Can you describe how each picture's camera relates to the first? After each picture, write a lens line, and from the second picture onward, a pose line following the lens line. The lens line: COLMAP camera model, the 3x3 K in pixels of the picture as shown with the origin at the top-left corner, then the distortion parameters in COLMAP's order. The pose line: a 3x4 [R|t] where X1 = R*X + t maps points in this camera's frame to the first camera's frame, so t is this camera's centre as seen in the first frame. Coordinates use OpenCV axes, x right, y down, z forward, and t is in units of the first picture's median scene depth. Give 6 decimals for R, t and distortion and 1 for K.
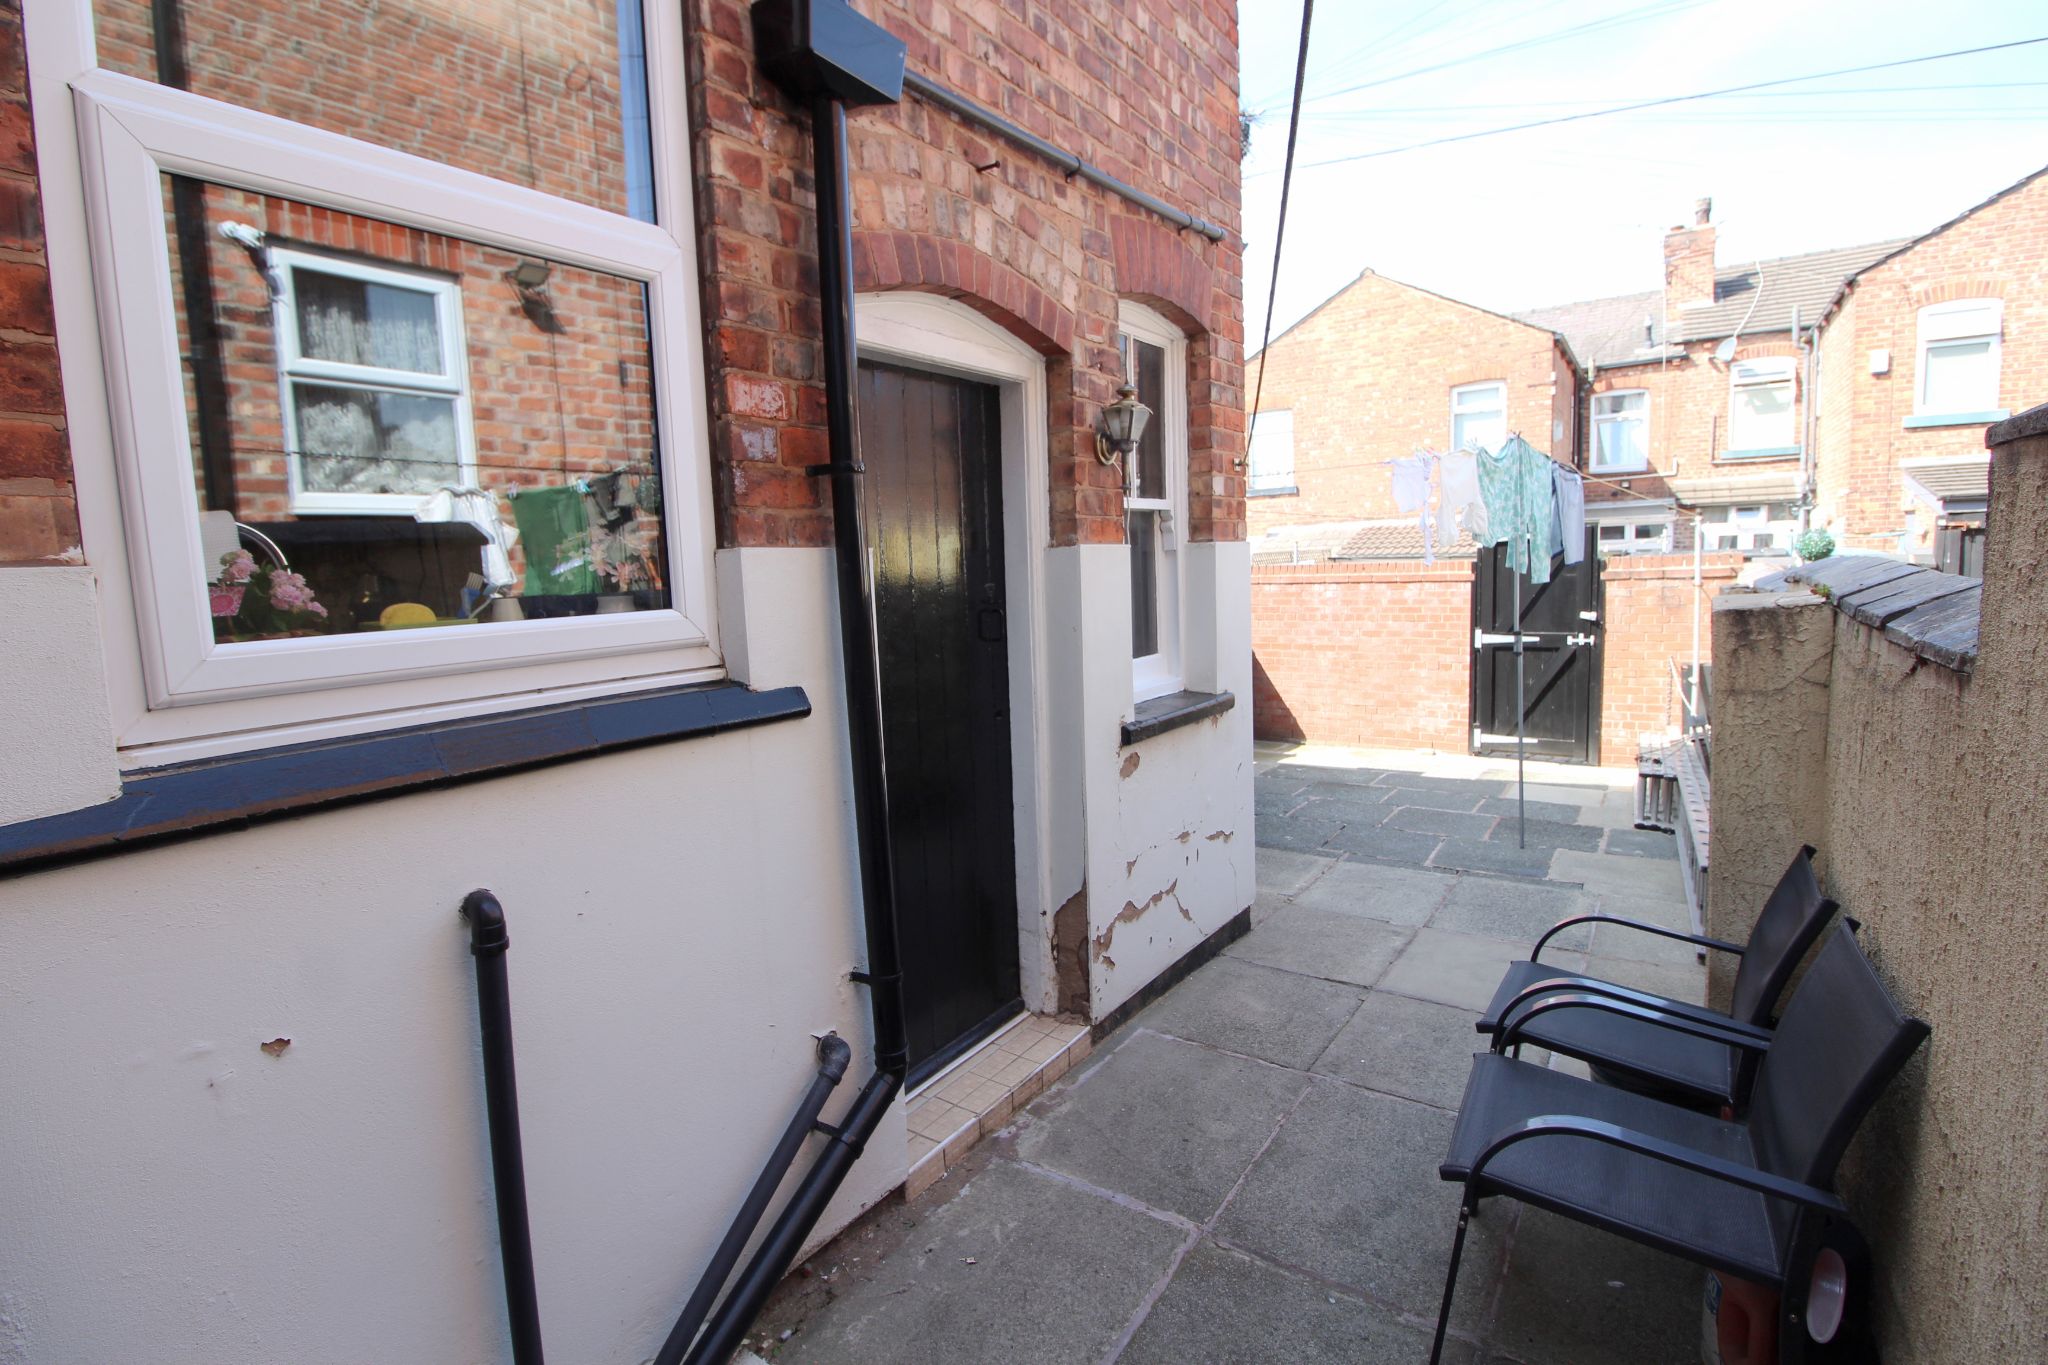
lens RADIAL K [[944.0, 0, 1017.5], [0, 944.0, 671.9], [0, 0, 1]] dist [-0.000898, -0.012002]
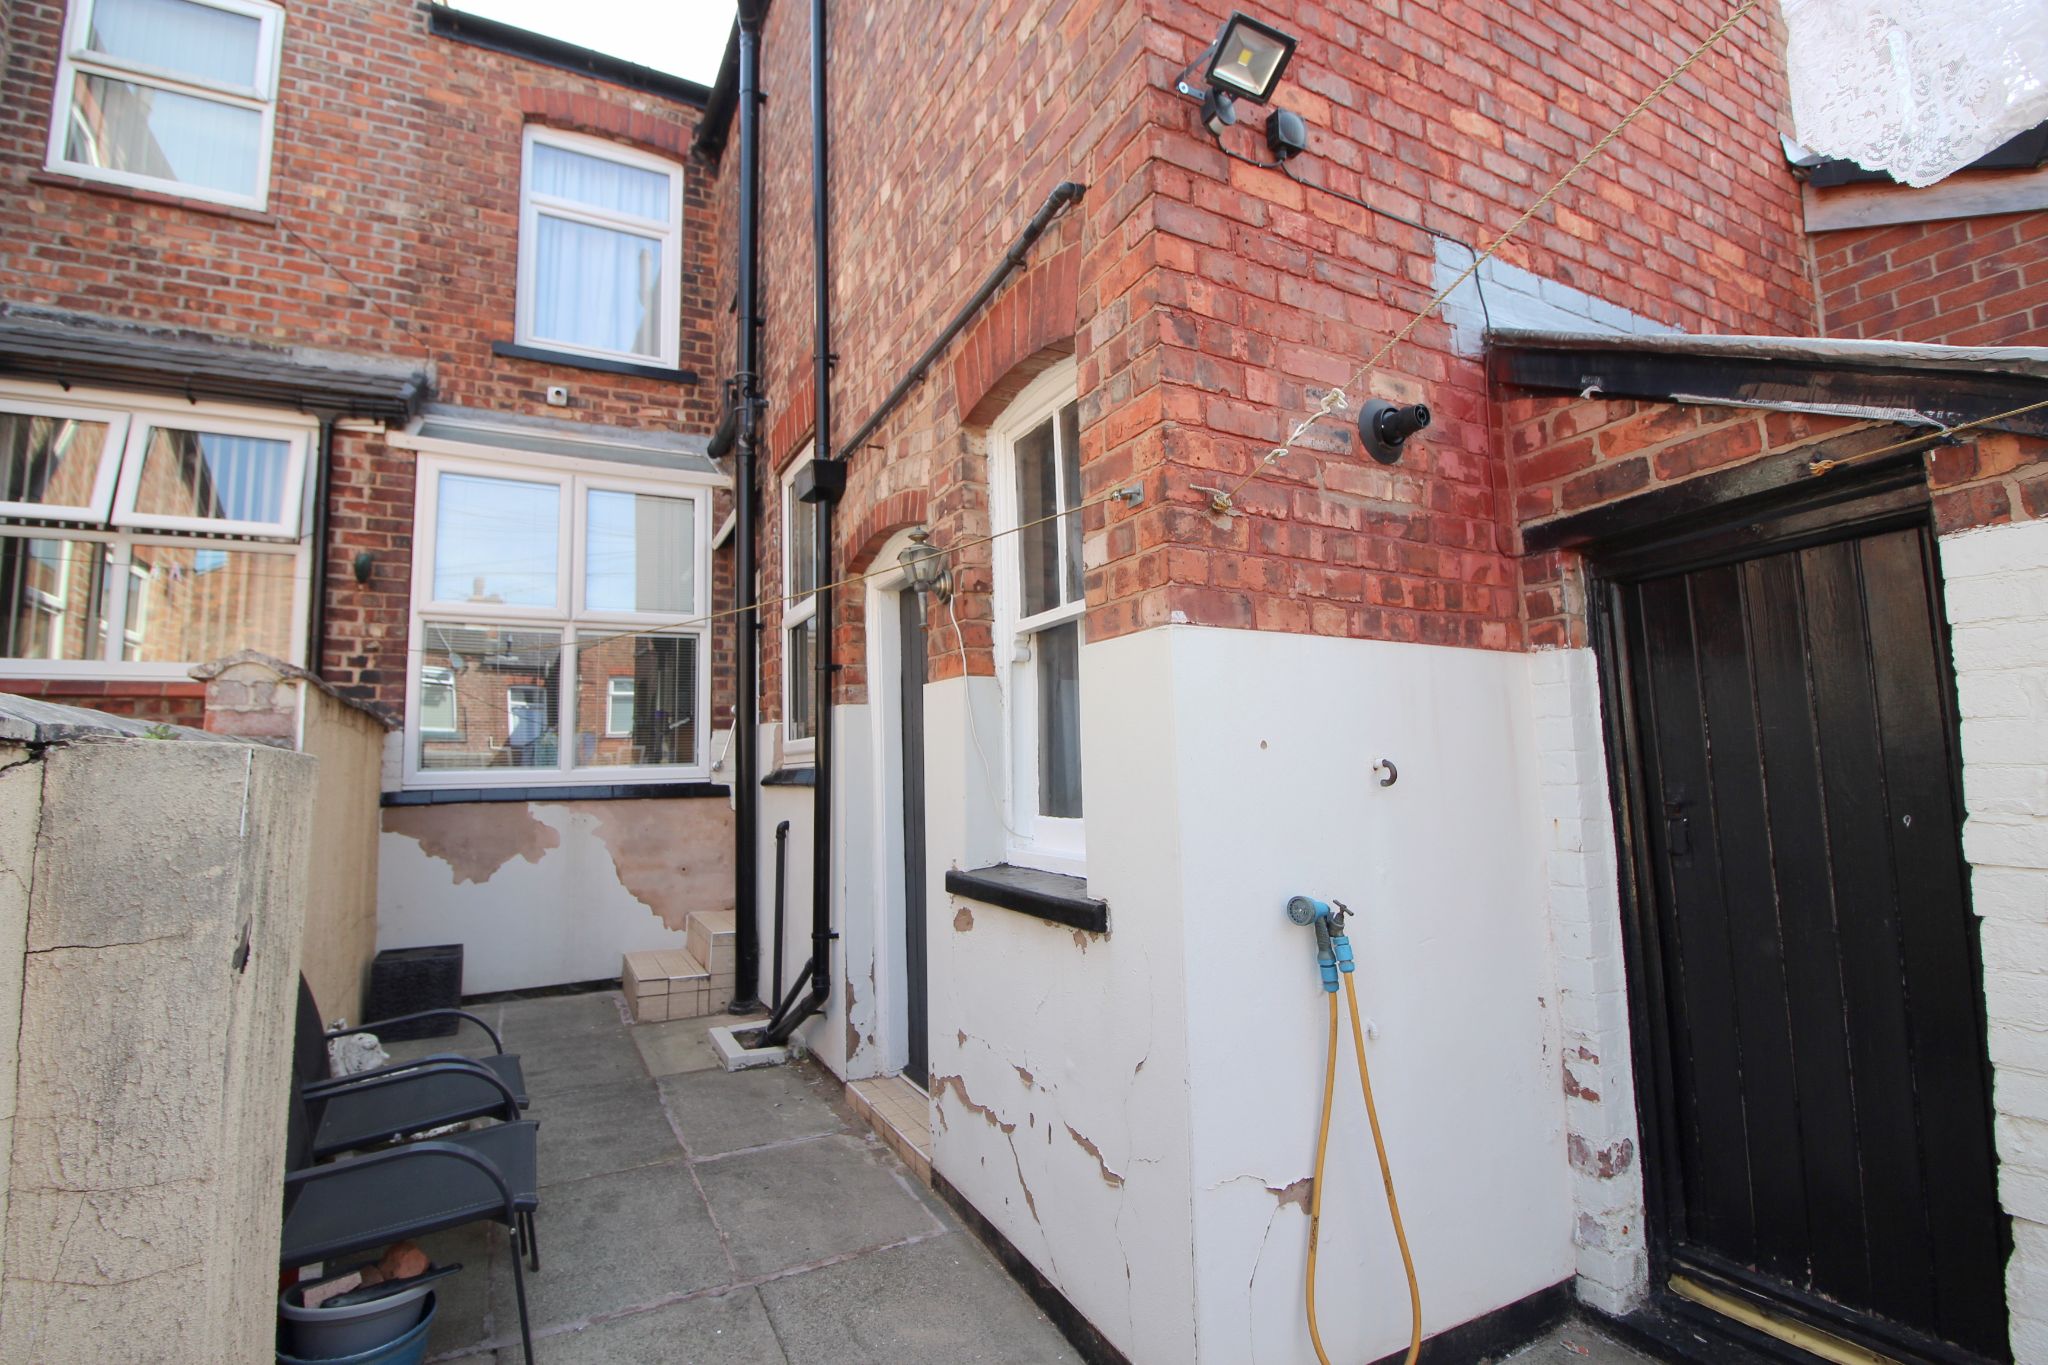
lens RADIAL K [[944.0, 0, 1017.5], [0, 944.0, 671.9], [0, 0, 1]] dist [-0.000898, -0.012002]
pose [[-0.454833, -0.044006, -0.889489, 0.328371], [-0.063930, 0.997815, -0.016675, -0.045314], [0.888279, 0.049281, -0.456653, 0.524630]]
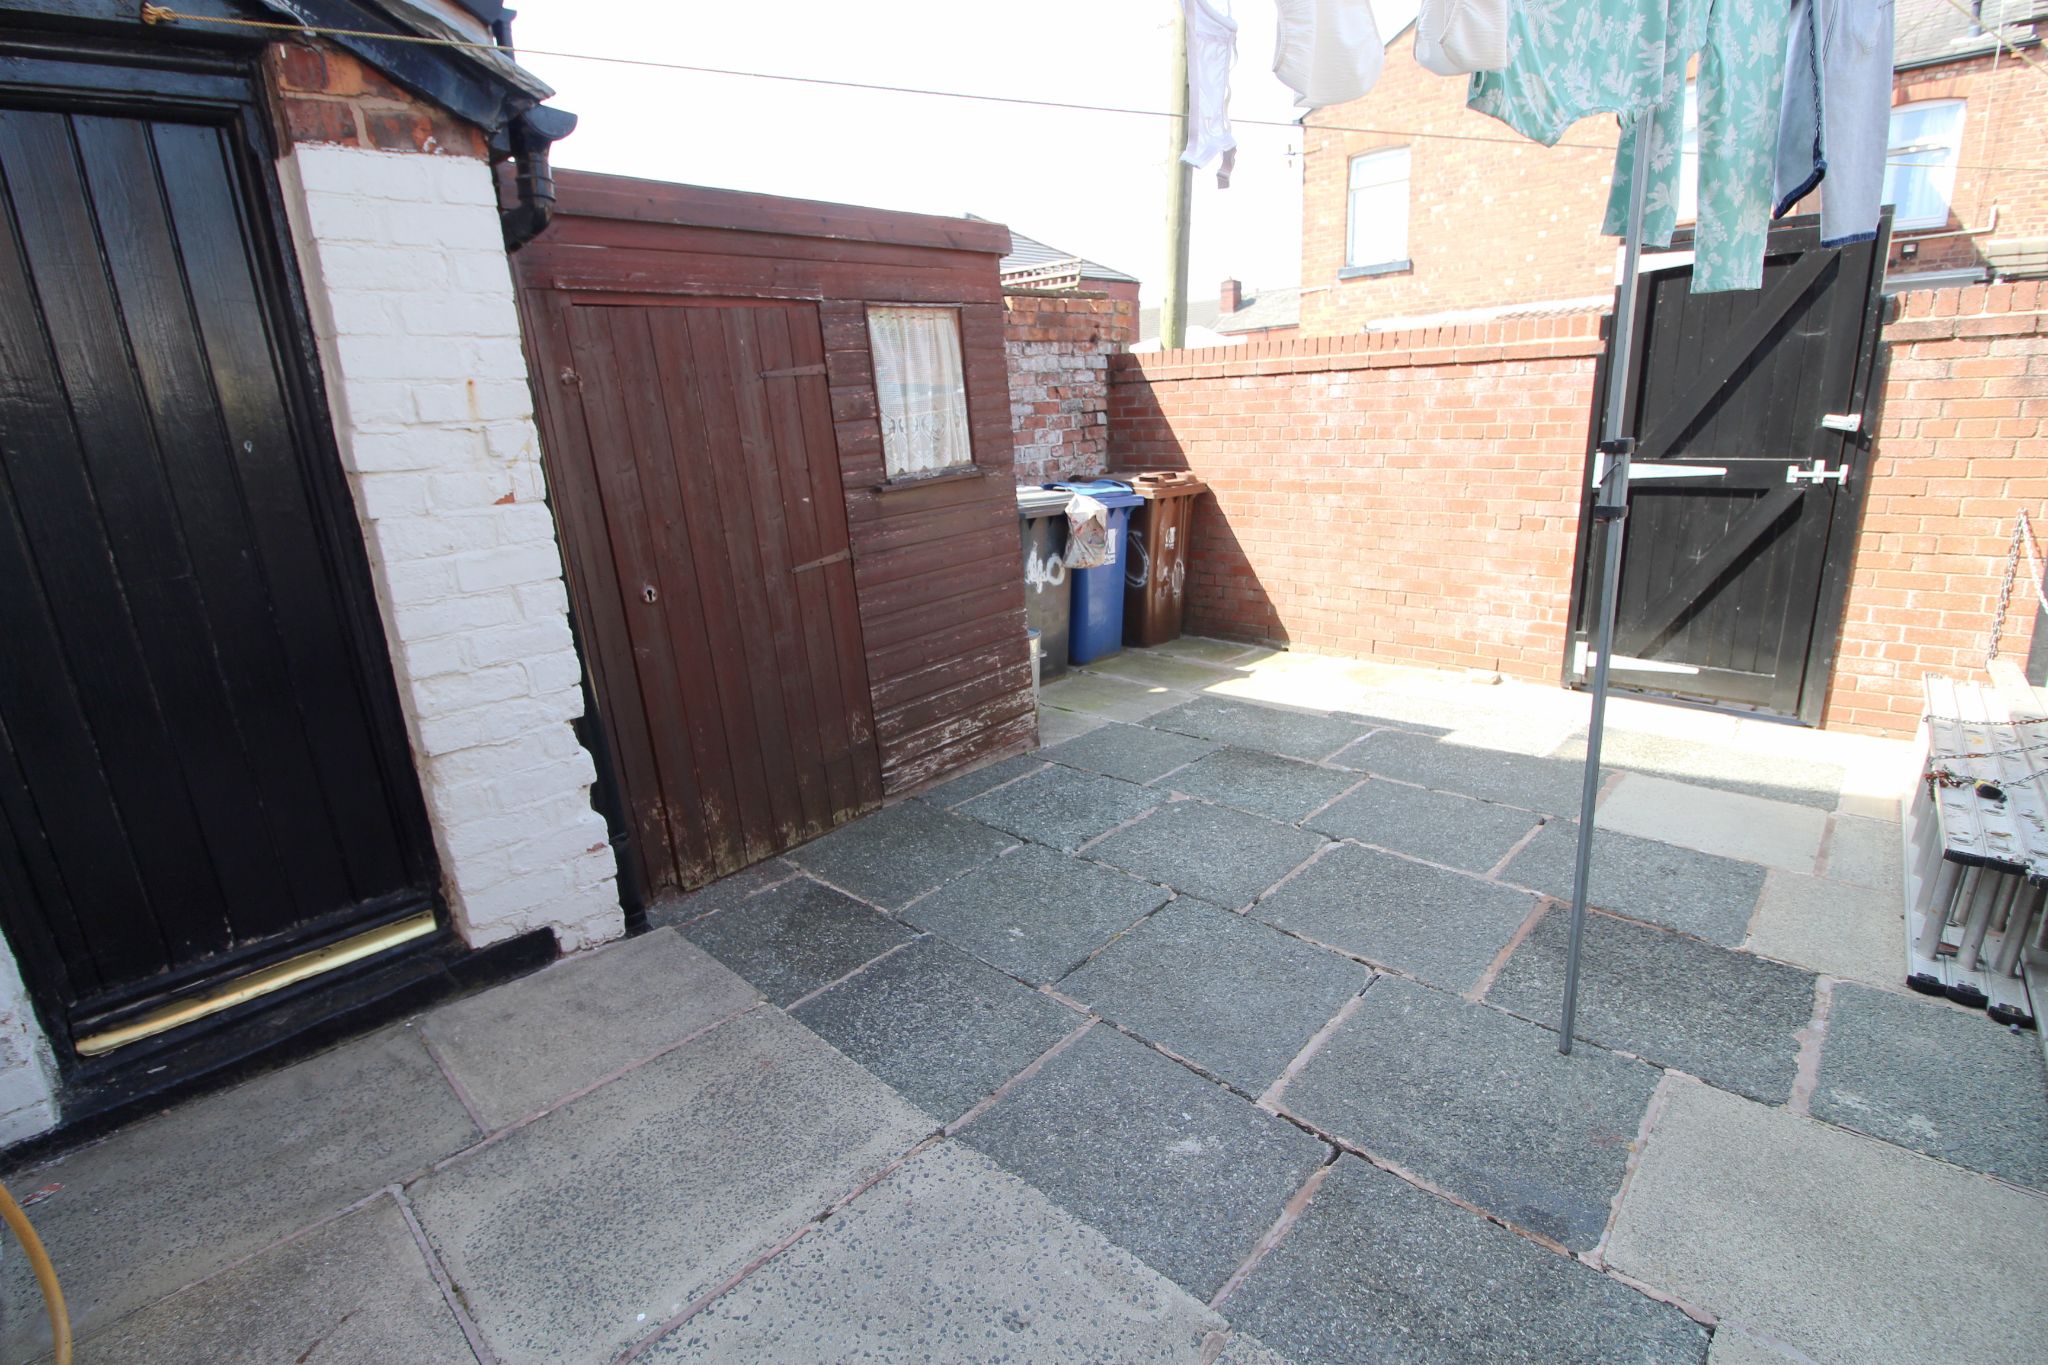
lens RADIAL K [[944.0, 0, 1017.5], [0, 944.0, 671.9], [0, 0, 1]] dist [-0.000898, -0.012002]
pose [[0.988362, 0.028992, -0.149333, 0.245702], [-0.003257, 0.985479, 0.169765, -0.012831], [0.152087, -0.167303, 0.974104, 0.416473]]
